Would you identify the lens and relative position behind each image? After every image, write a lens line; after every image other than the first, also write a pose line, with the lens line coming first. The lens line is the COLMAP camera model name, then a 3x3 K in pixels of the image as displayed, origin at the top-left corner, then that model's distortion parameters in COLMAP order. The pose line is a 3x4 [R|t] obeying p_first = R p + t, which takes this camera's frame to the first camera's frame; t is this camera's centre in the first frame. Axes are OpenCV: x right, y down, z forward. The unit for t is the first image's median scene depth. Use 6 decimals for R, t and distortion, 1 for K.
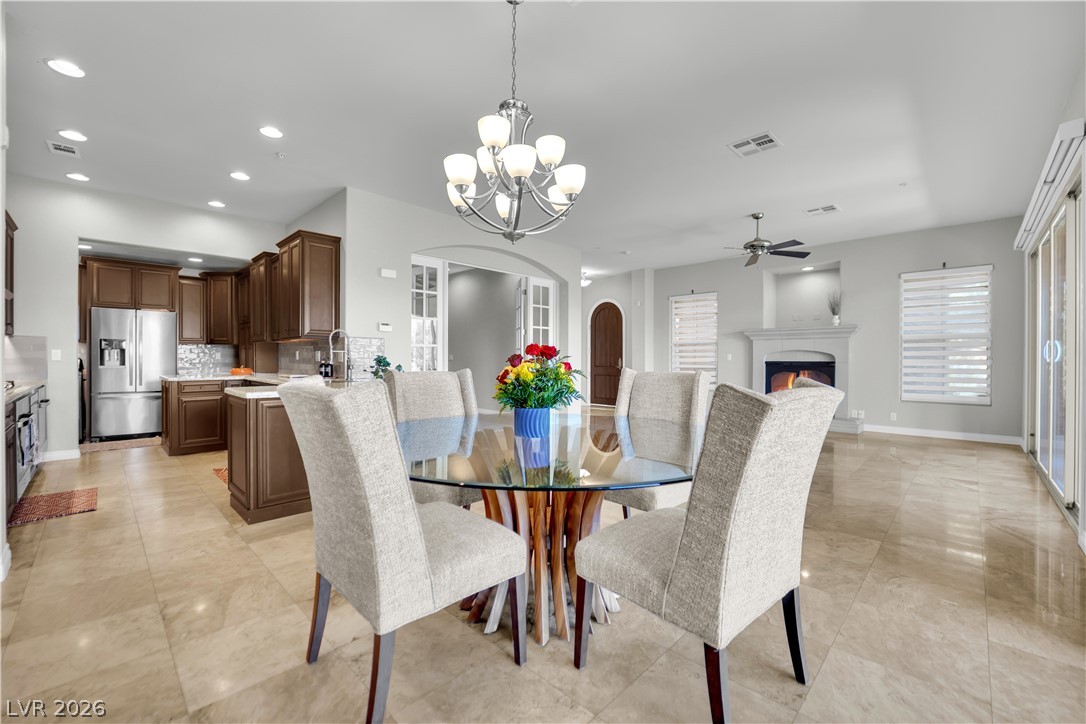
lens RADIAL K [[447.1, 0, 539.6], [0, 447.1, 362.7], [0, 0, 1]] dist [-0.022011, 0.000961]
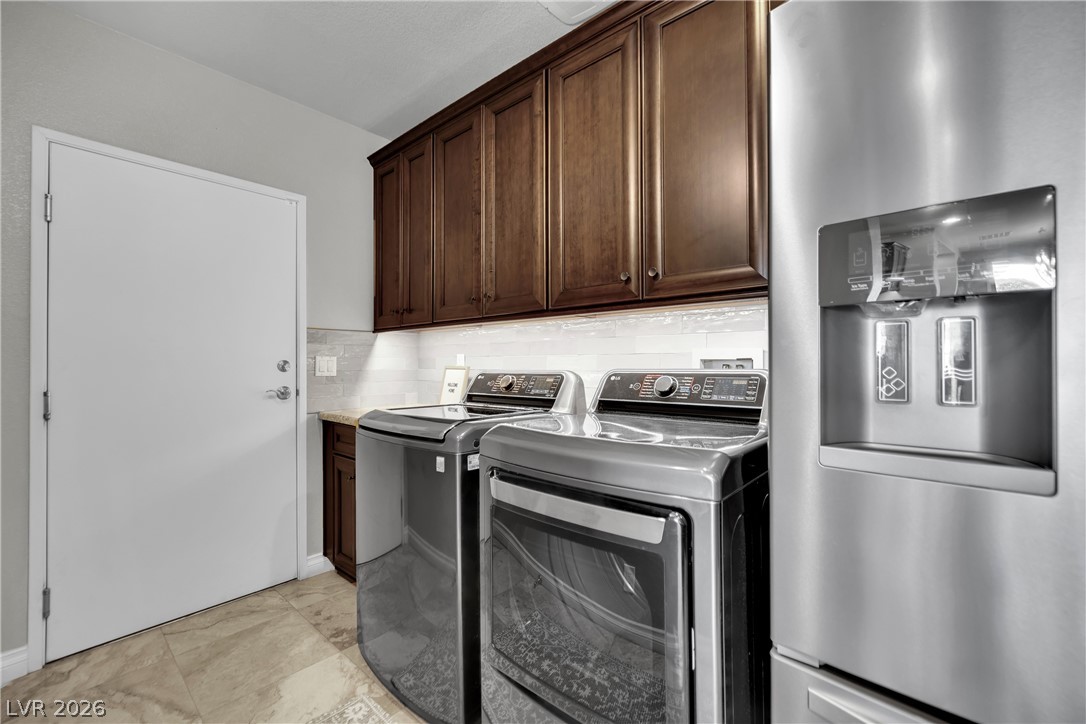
lens RADIAL K [[447.1, 0, 544.4], [0, 447.1, 358.4], [0, 0, 1]] dist [-0.022011, 0.000961]
pose [[0.068109, -0.007171, -0.997652, -0.852161], [-0.004405, 0.999962, -0.007488, -0.016119], [0.997668, 0.004905, 0.068075, 0.878429]]
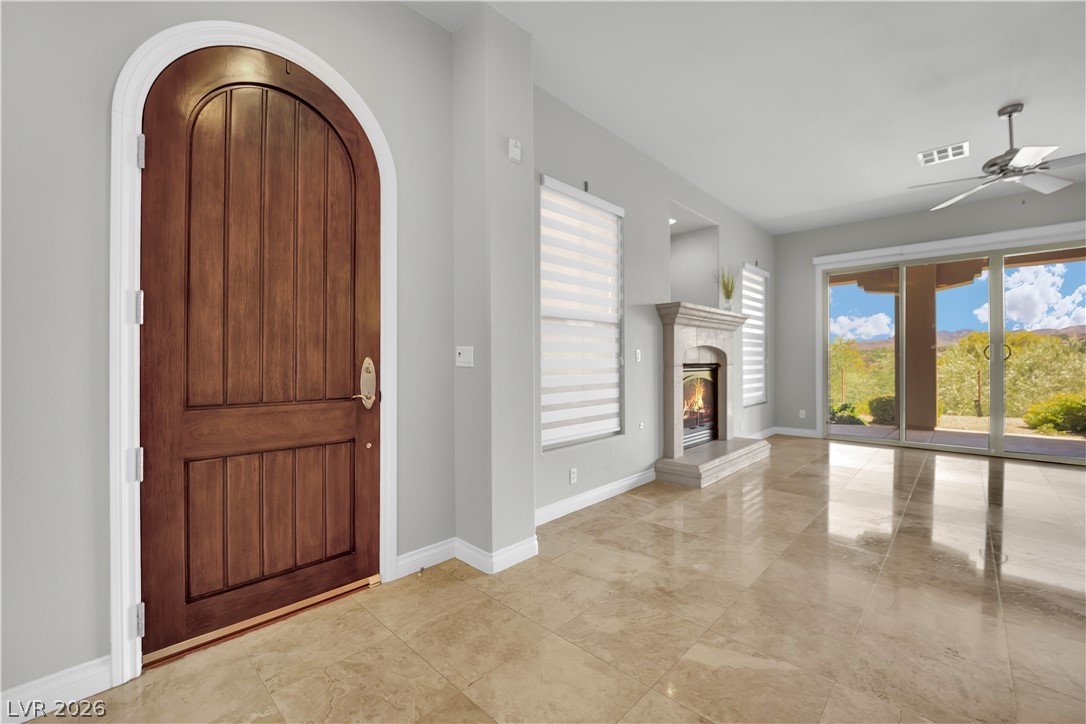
lens RADIAL K [[447.1, 0, 540.6], [0, 447.1, 360.9], [0, 0, 1]] dist [-0.022011, 0.000961]
pose [[0.009176, 0.001198, 0.999957, -0.065224], [0.013814, 0.999904, -0.001325, -0.011052], [-0.999862, 0.013826, 0.009158, 1.534025]]
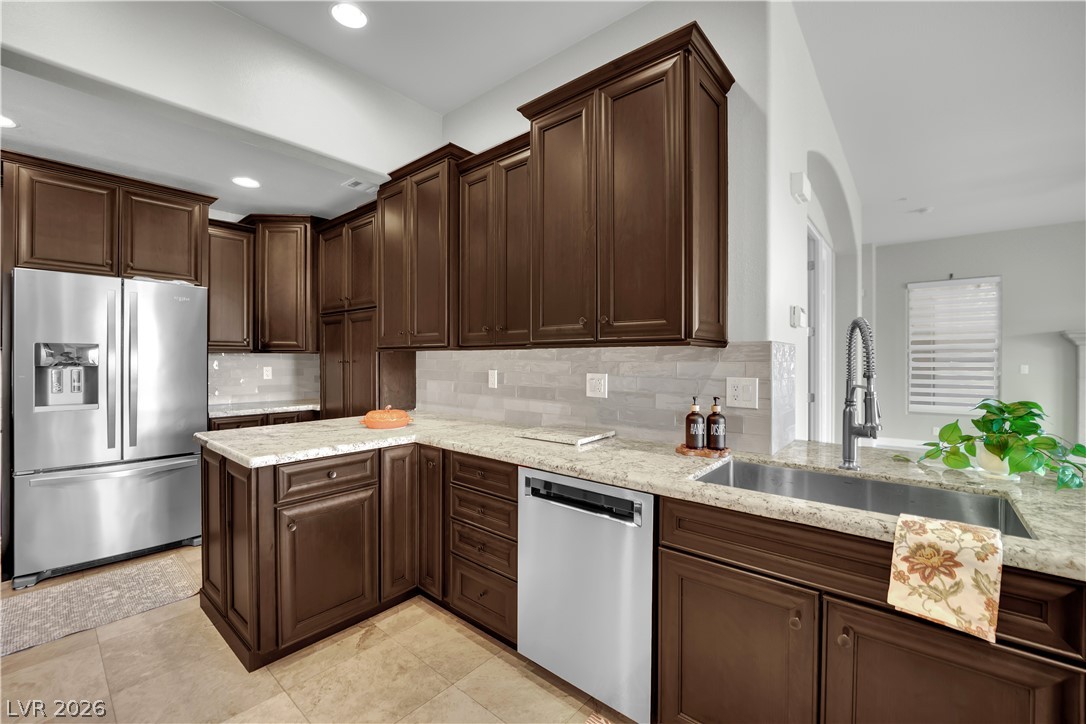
lens RADIAL K [[447.1, 0, 542.6], [0, 447.1, 361.4], [0, 0, 1]] dist [-0.022011, 0.000961]
pose [[0.997081, -0.002447, 0.076314, -0.529548], [0.002955, 0.999974, -0.006542, -0.031856], [-0.076296, 0.006749, 0.997062, 0.525054]]
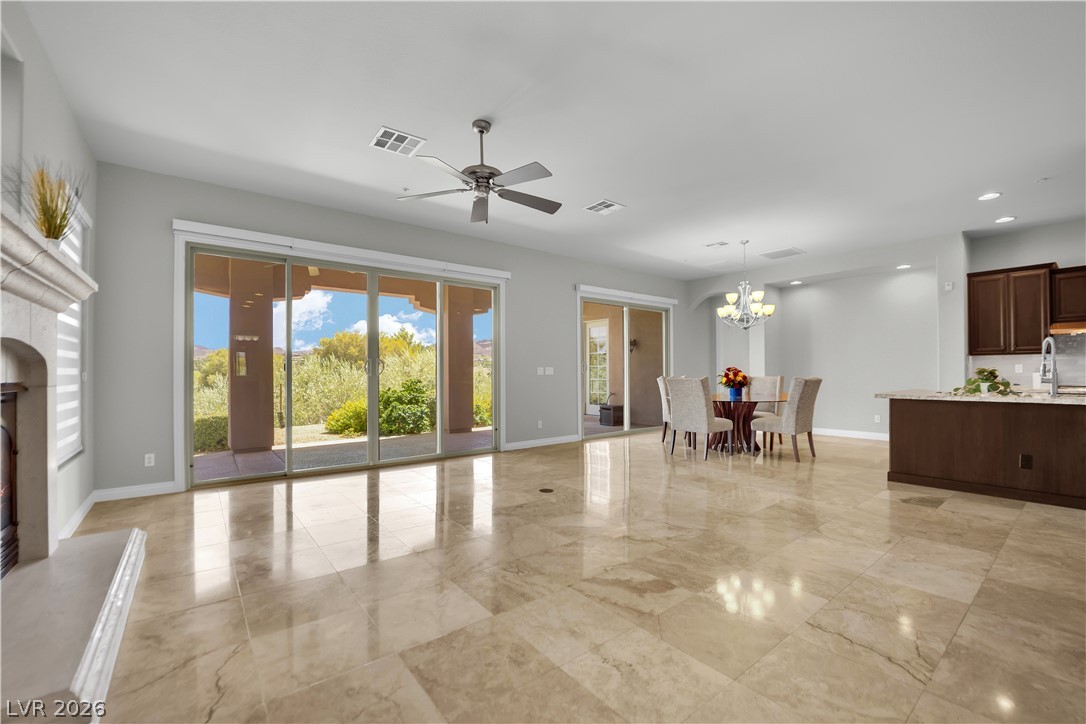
lens RADIAL K [[447.1, 0, 534.8], [0, 447.1, 371.5], [0, 0, 1]] dist [-0.022011, 0.000961]
pose [[-0.989902, 0.002090, 0.141737, 0.322017], [0.003341, 0.999958, 0.008592, -0.014113], [-0.141713, 0.008979, -0.989867, 1.492760]]
